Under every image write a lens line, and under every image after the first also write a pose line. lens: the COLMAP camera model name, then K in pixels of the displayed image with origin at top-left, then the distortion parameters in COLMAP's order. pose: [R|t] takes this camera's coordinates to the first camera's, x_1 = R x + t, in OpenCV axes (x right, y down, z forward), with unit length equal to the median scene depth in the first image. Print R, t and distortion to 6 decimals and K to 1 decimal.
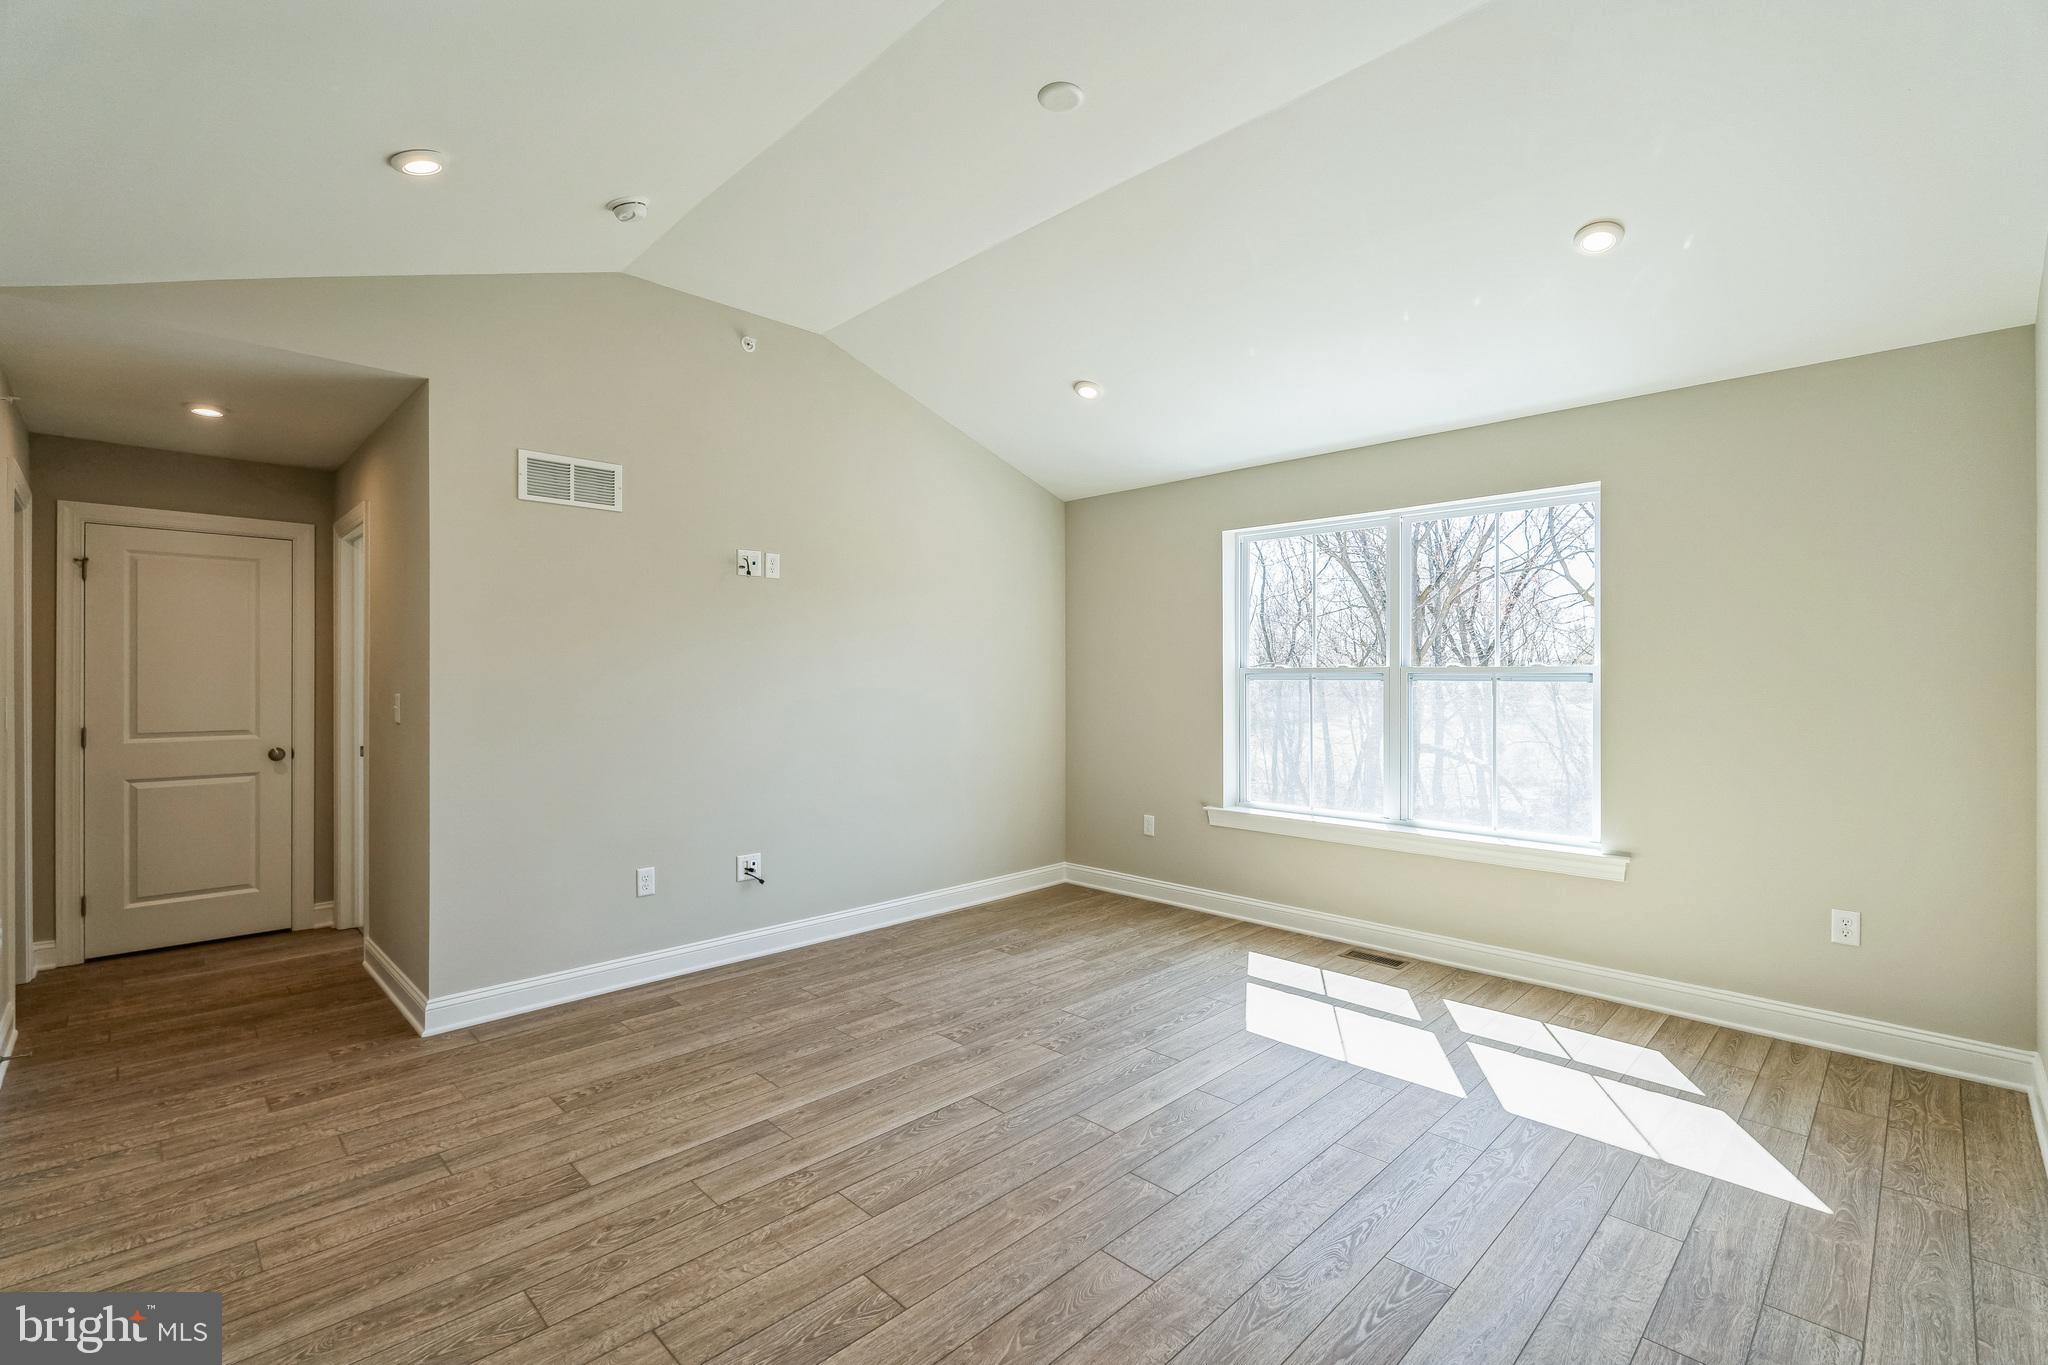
lens RADIAL K [[901.8, 0, 1013.9], [0, 901.8, 674.2], [0, 0, 1]] dist [-0.007196, 0.001354]
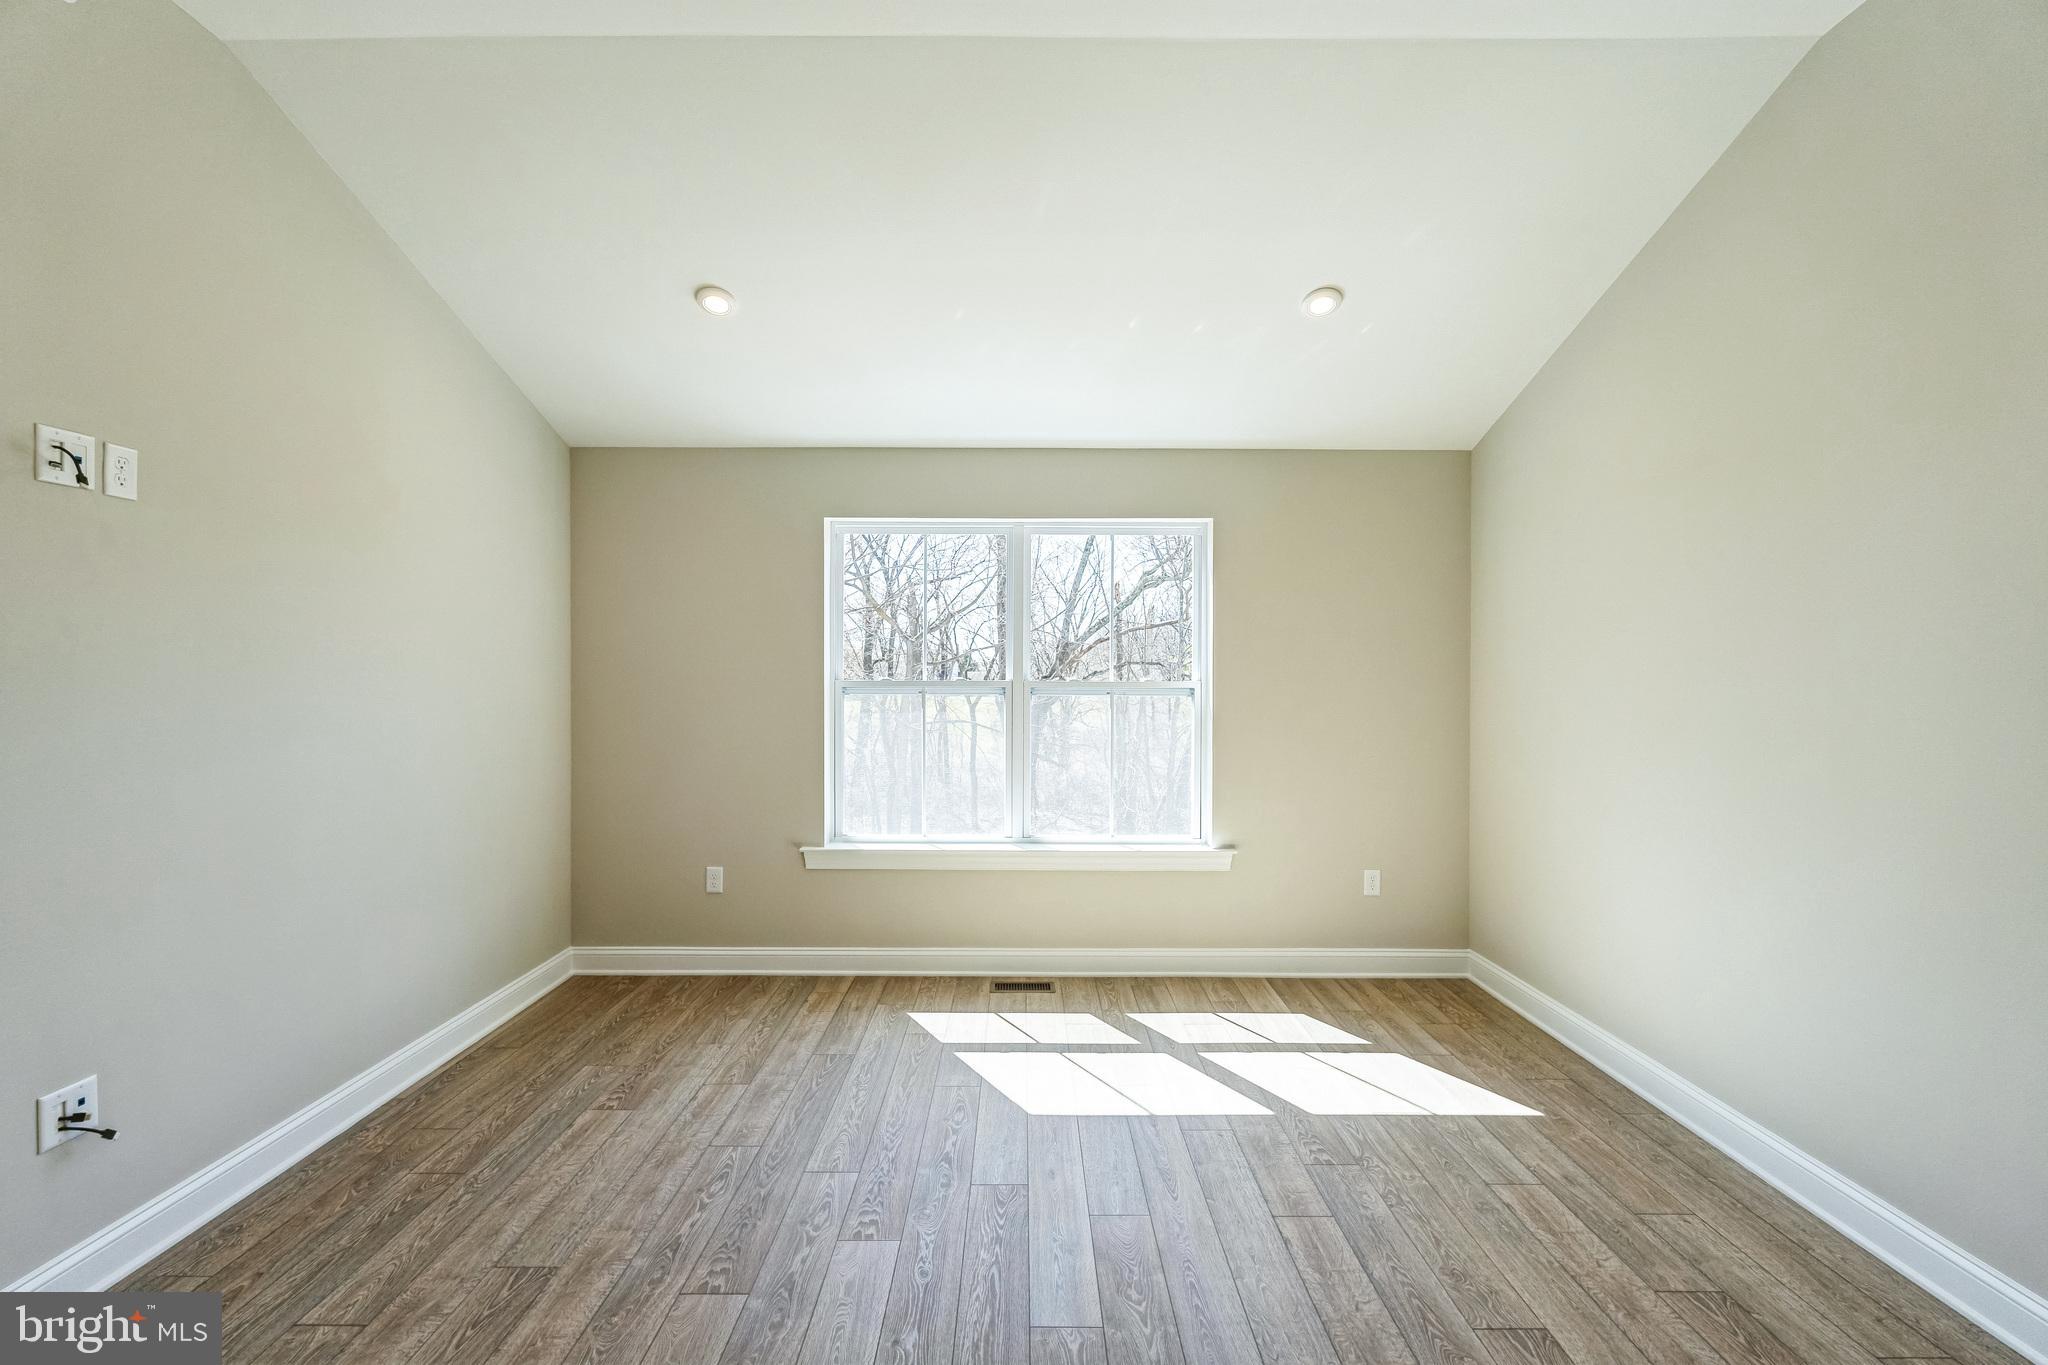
lens RADIAL K [[901.8, 0, 1023.3], [0, 901.8, 681.2], [0, 0, 1]] dist [-0.007196, 0.001354]
pose [[0.703793, -0.000817, 0.710405, -0.284213], [-0.003444, 0.999984, 0.004562, -0.012659], [-0.710397, -0.005657, 0.703778, 0.336122]]
